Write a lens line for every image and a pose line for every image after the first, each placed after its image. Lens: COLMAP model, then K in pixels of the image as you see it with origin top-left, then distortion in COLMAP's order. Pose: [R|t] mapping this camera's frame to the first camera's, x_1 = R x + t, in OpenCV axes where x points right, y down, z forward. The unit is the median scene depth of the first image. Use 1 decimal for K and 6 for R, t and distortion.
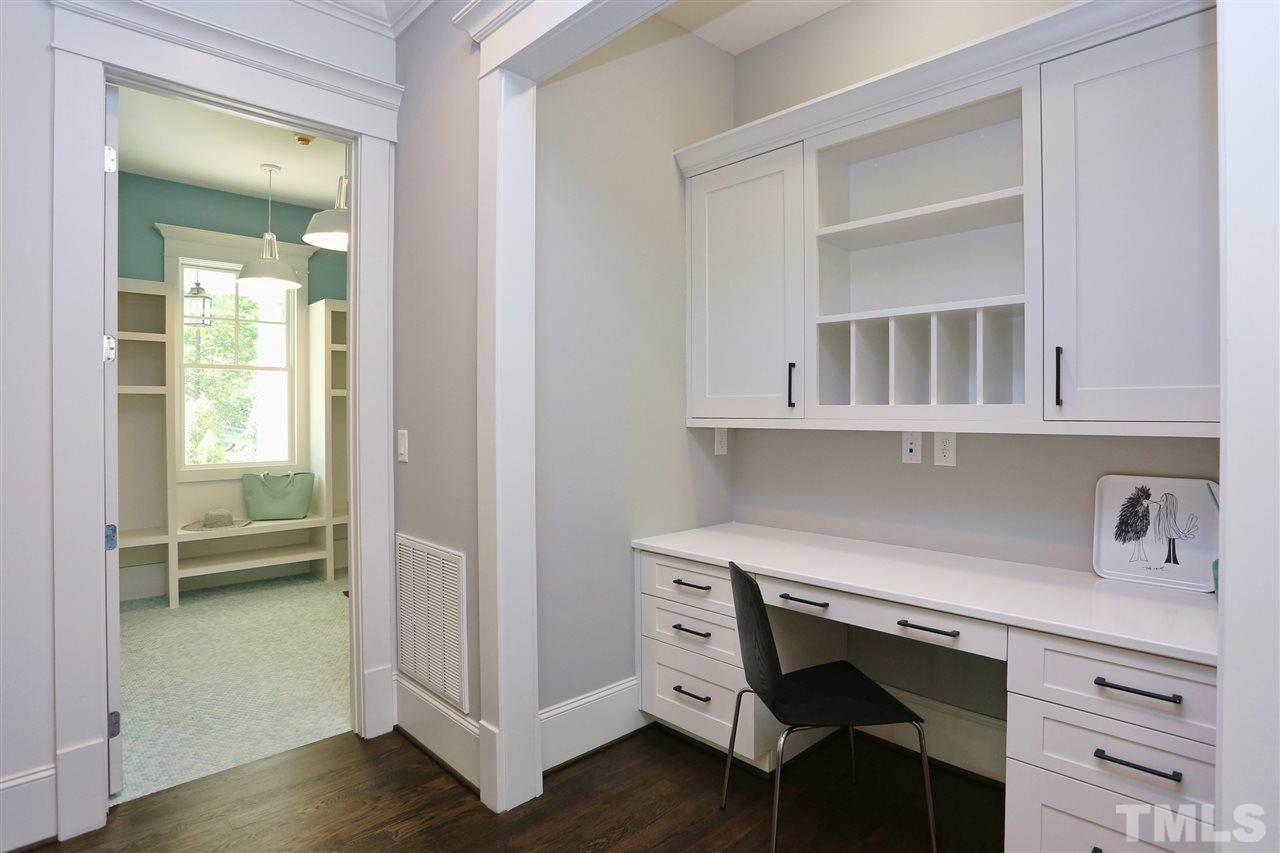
lens RADIAL K [[680.4, 0, 639.7], [0, 680.4, 424.6], [0, 0, 1]] dist [-0.005370, -0.000679]
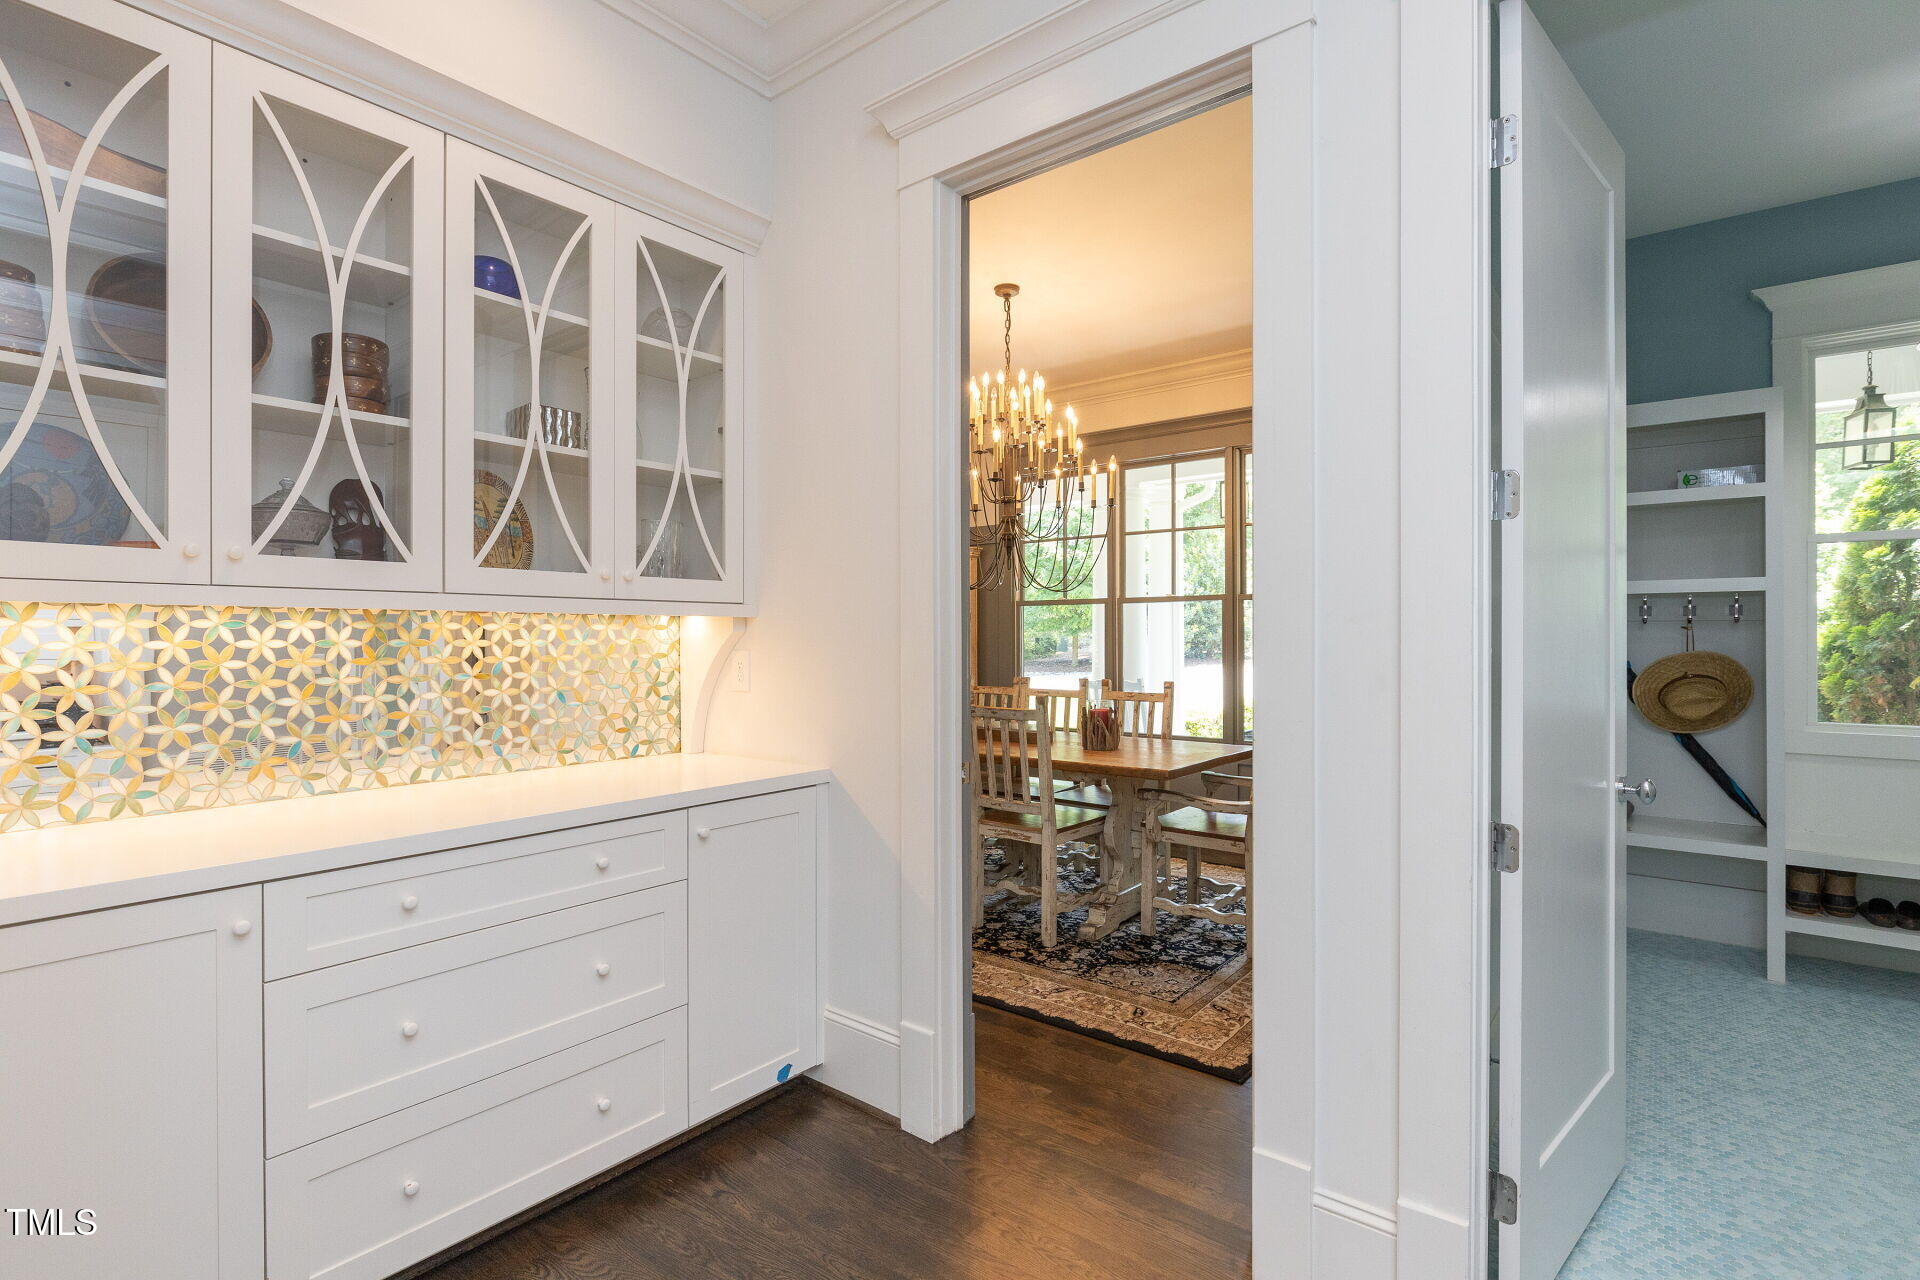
lens RADIAL K [[909.5, 0, 957.6], [0, 909.5, 641.2], [0, 0, 1]] dist [-0.003257, -0.000143]
pose [[0.145619, 0.002613, -0.989337, -0.062787], [-0.005149, 0.999985, 0.001883, -0.002807], [0.989327, 0.004820, 0.145631, 0.242158]]
